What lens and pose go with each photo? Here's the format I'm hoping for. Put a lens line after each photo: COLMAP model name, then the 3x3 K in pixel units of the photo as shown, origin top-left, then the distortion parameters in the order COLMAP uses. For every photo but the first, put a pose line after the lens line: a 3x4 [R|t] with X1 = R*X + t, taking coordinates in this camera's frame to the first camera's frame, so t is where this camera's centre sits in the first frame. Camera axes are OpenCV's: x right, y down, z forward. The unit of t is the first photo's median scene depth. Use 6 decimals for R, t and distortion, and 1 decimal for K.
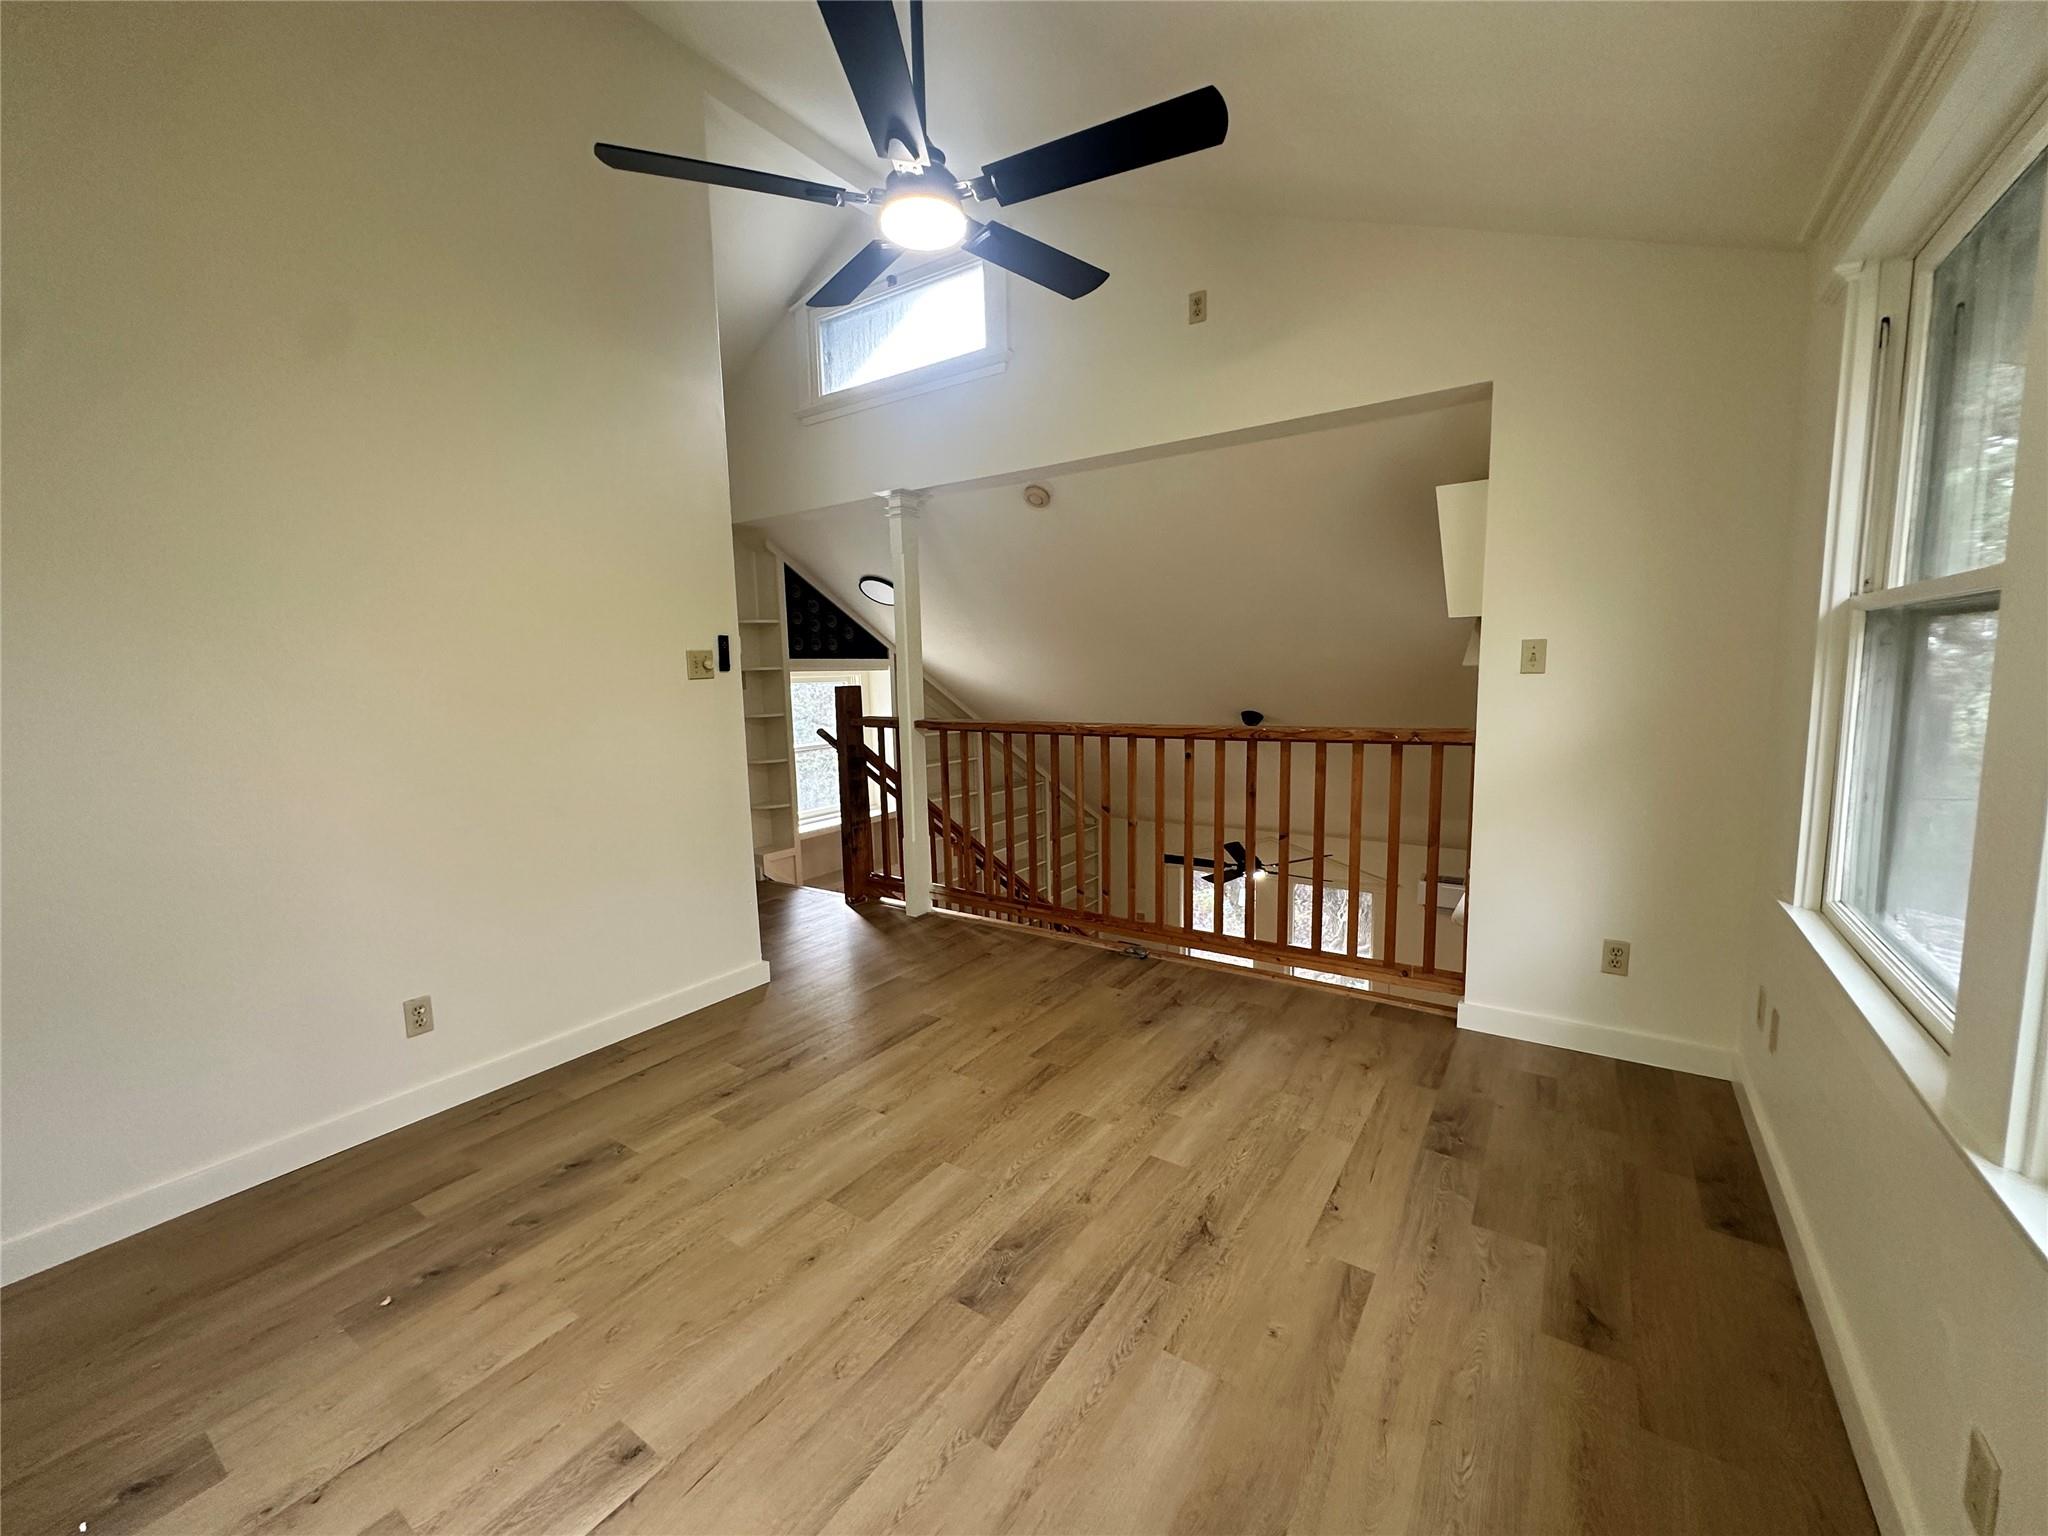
lens RADIAL K [[817.2, 0, 1025.5], [0, 817.2, 766.7], [0, 0, 1]] dist [-0.004324, 0.000253]
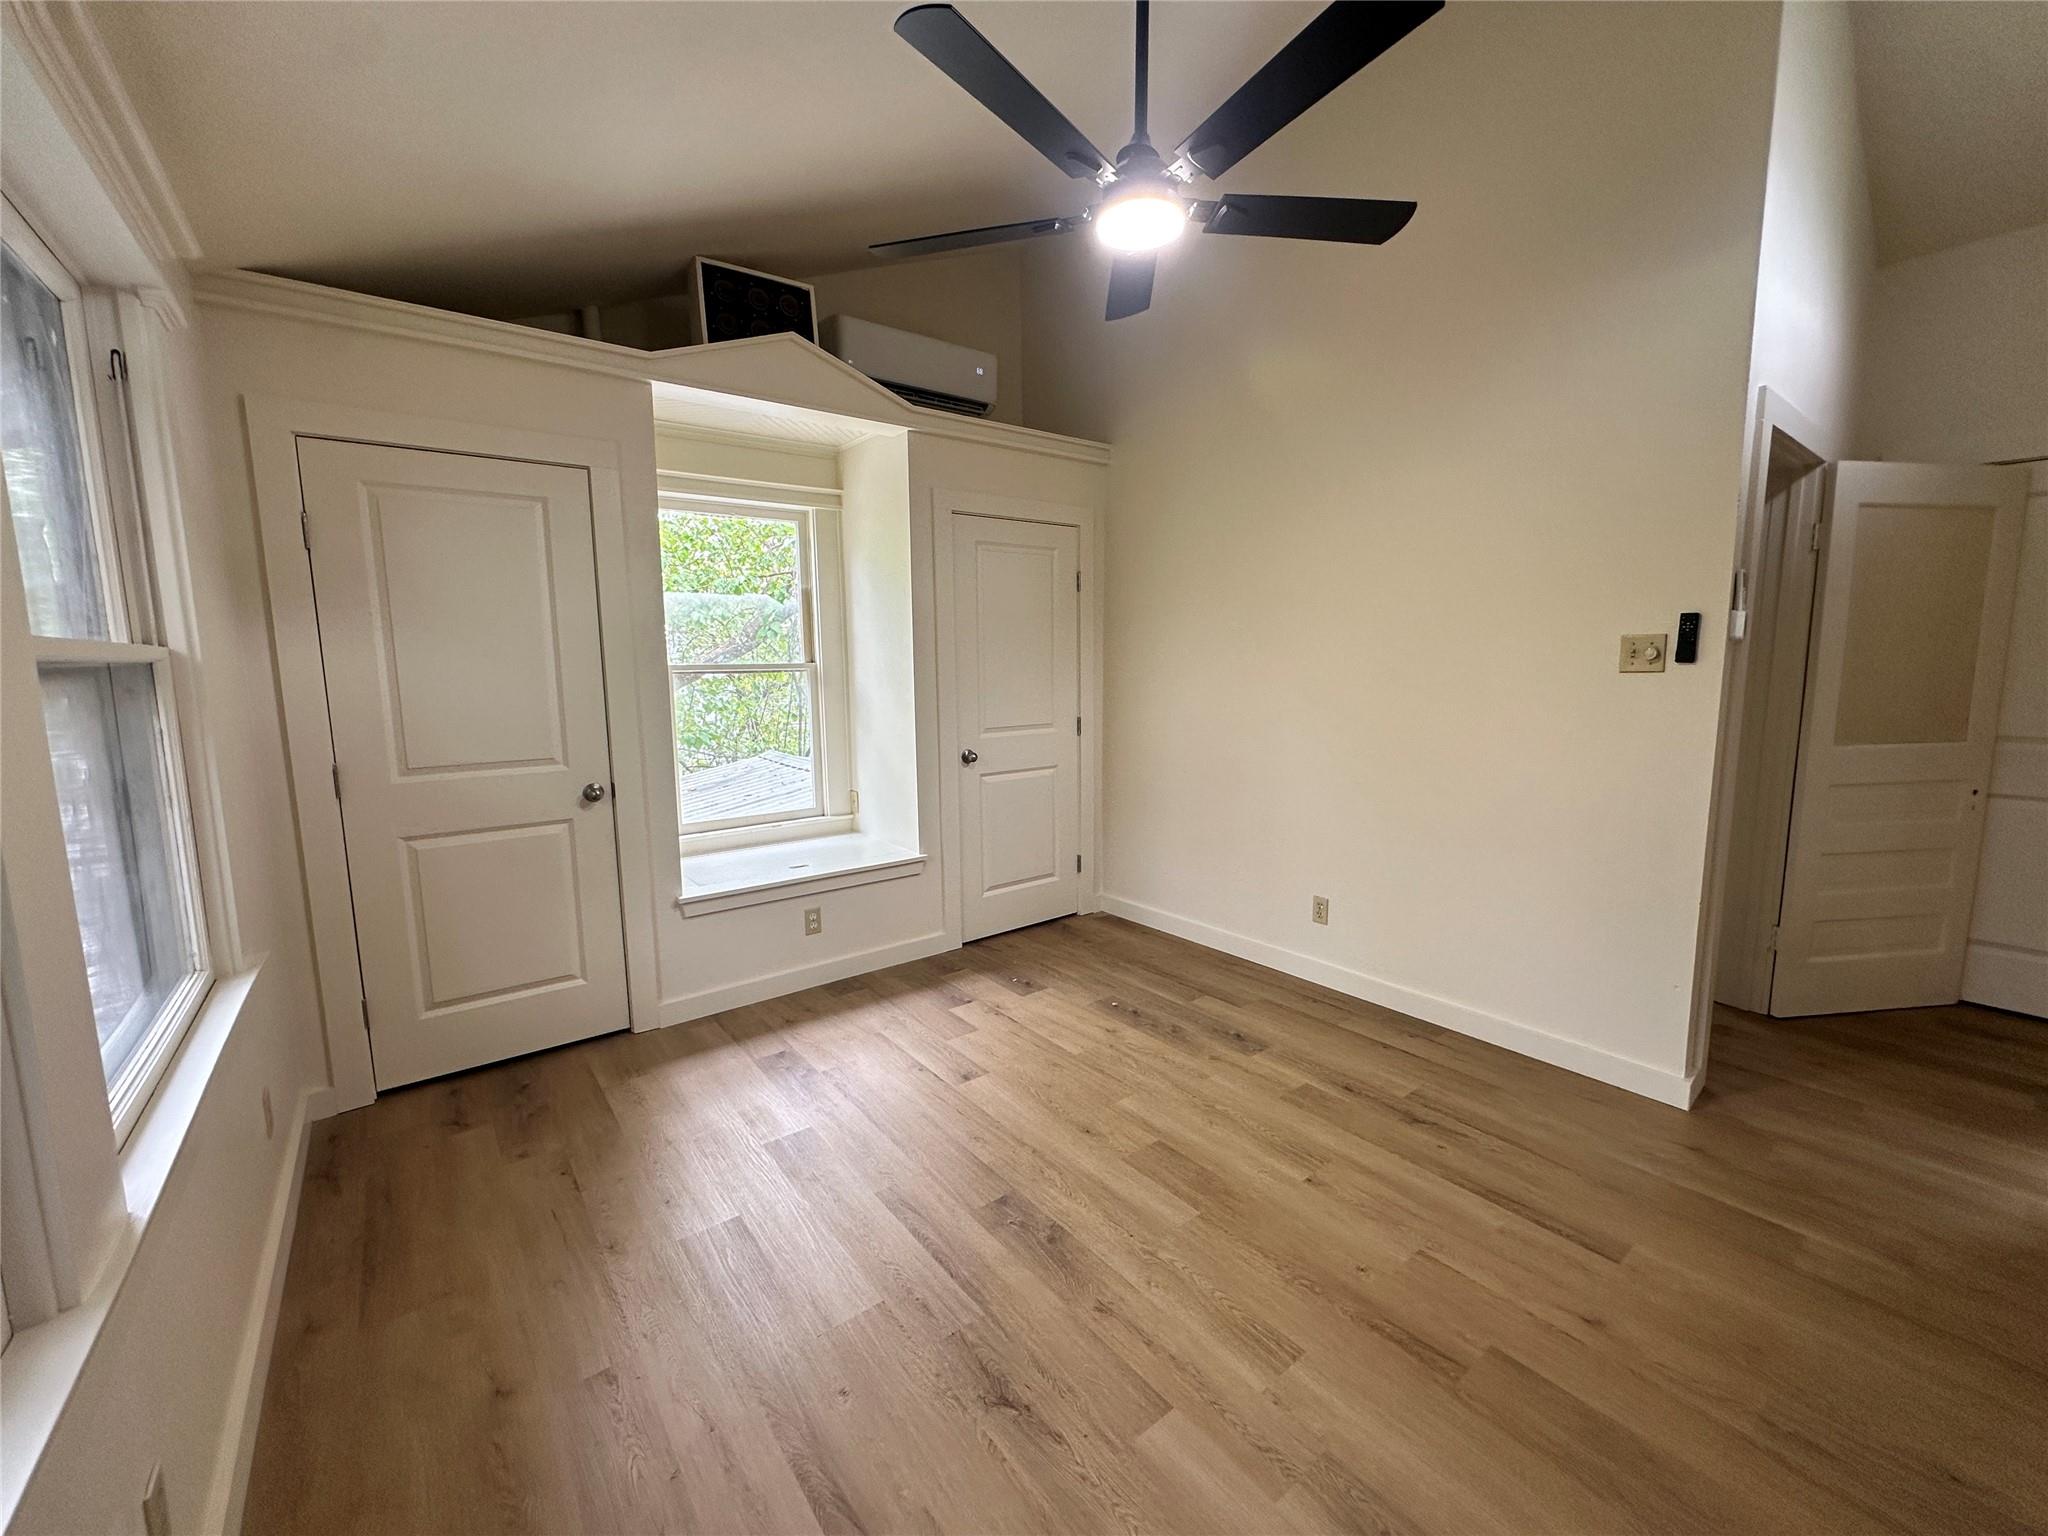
lens RADIAL K [[817.2, 0, 1025.5], [0, 817.2, 766.7], [0, 0, 1]] dist [-0.004324, 0.000253]
pose [[-0.309819, 0.155129, -0.938055, 0.807577], [-0.091515, 0.977154, 0.191820, -0.181369], [0.946381, 0.145276, -0.288544, 1.082174]]
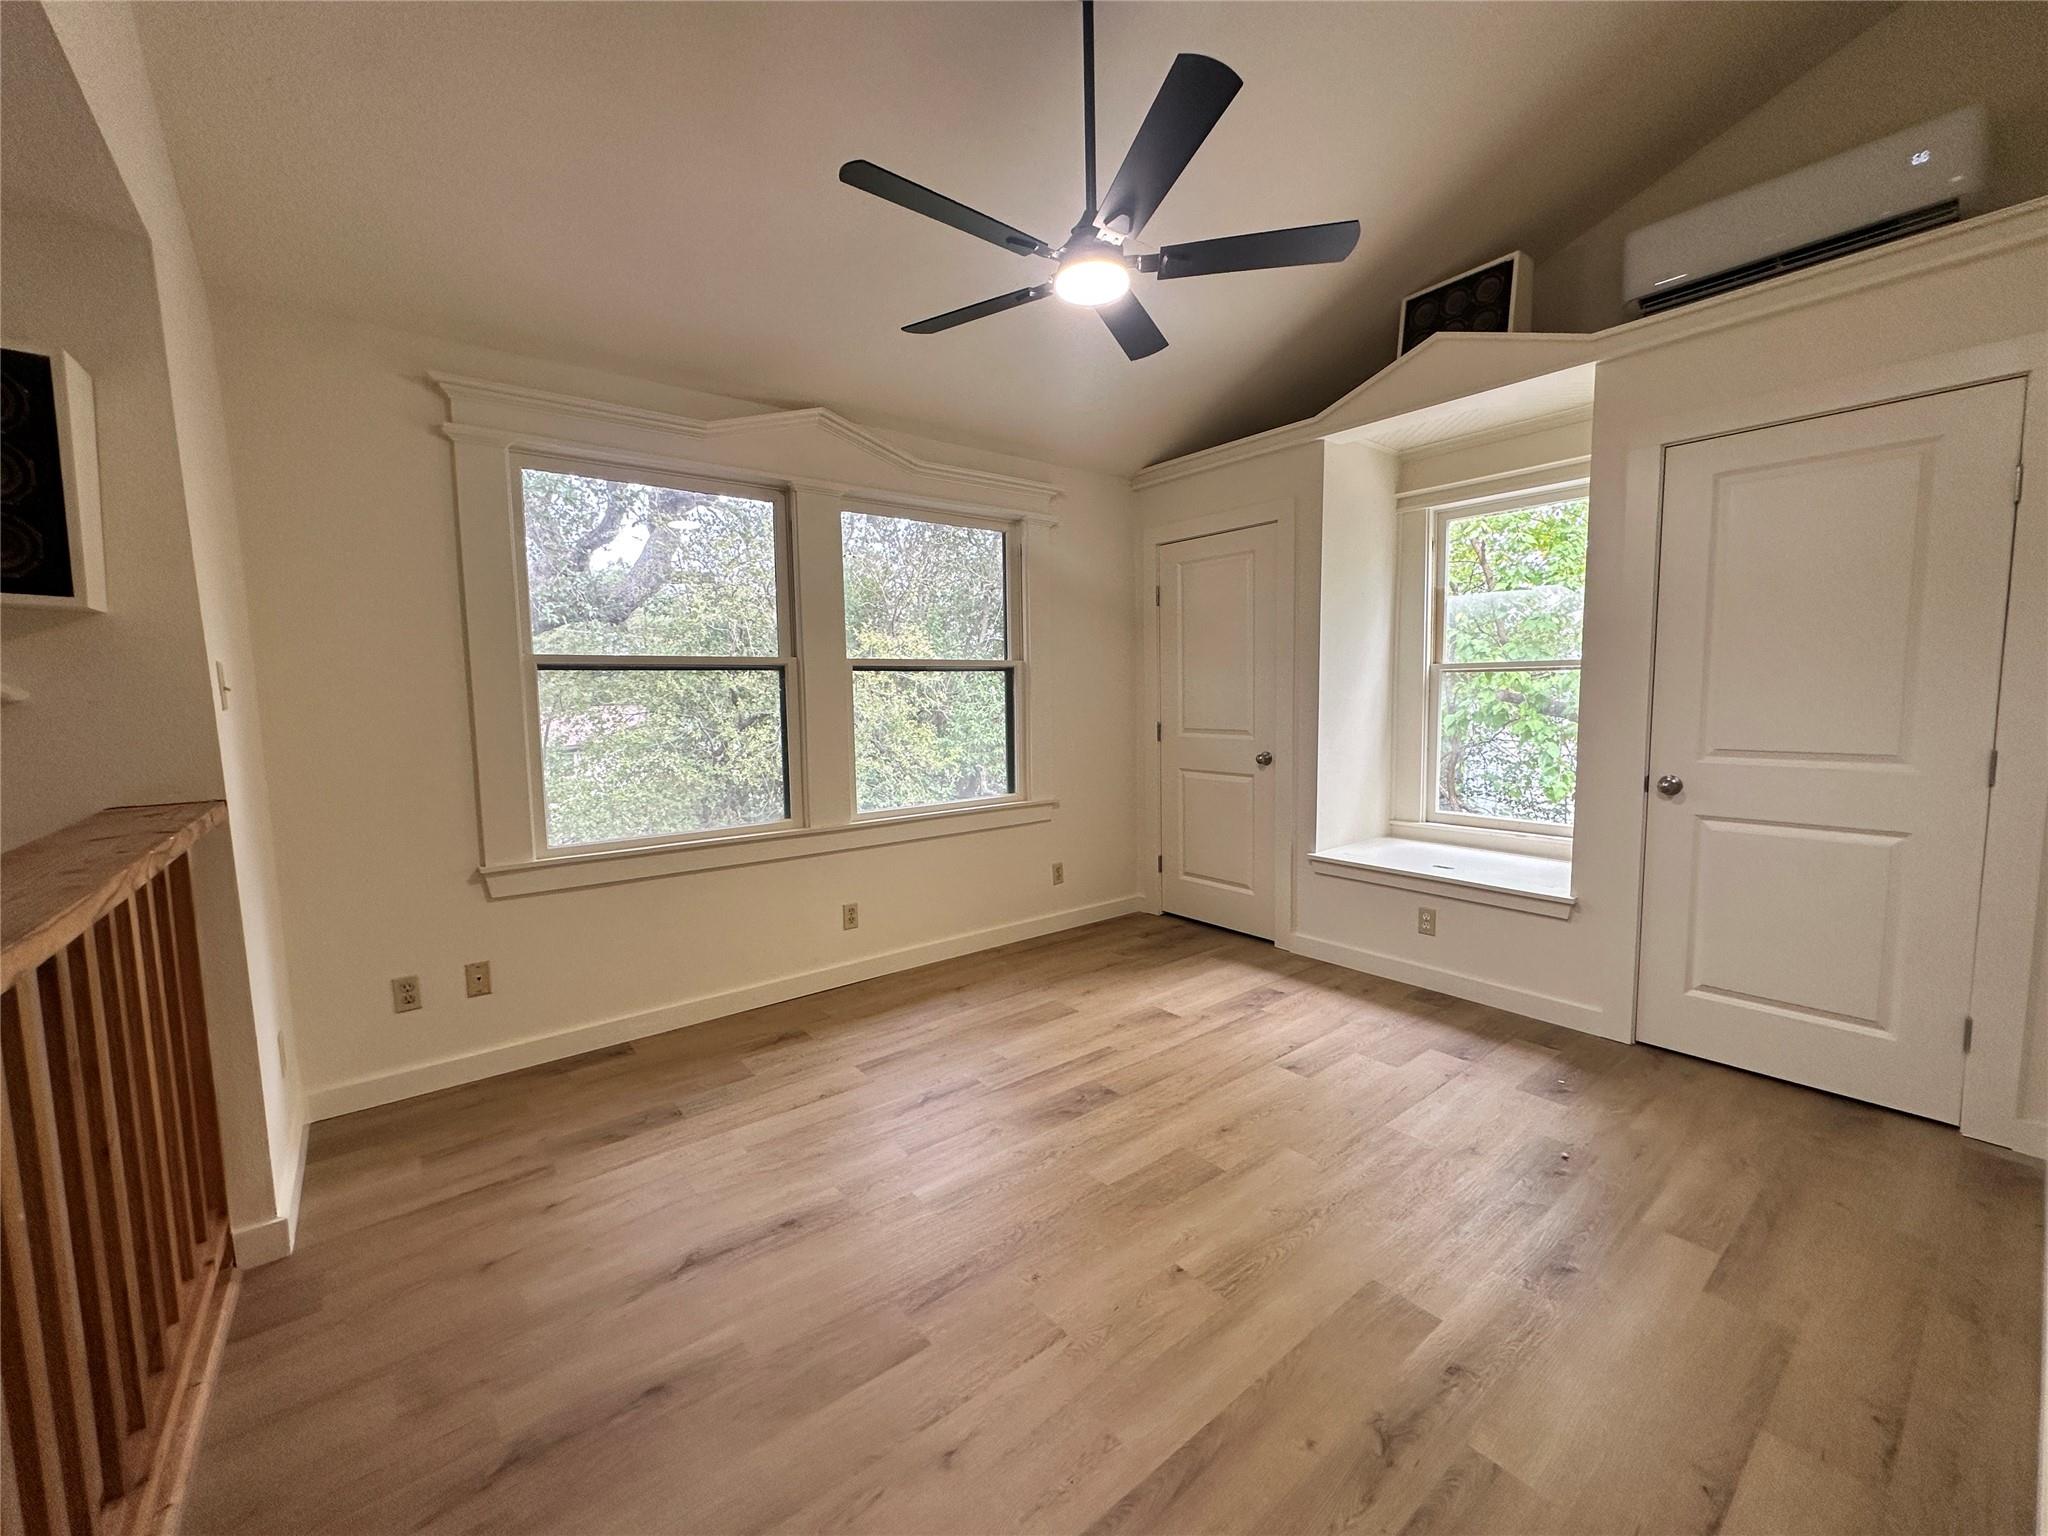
lens RADIAL K [[817.2, 0, 1025.5], [0, 817.2, 766.7], [0, 0, 1]] dist [-0.004324, 0.000253]
pose [[-0.953734, 0.014491, 0.300301, -0.323873], [0.076889, 0.977378, 0.197031, -0.203329], [-0.290653, 0.211005, -0.933273, 1.952651]]
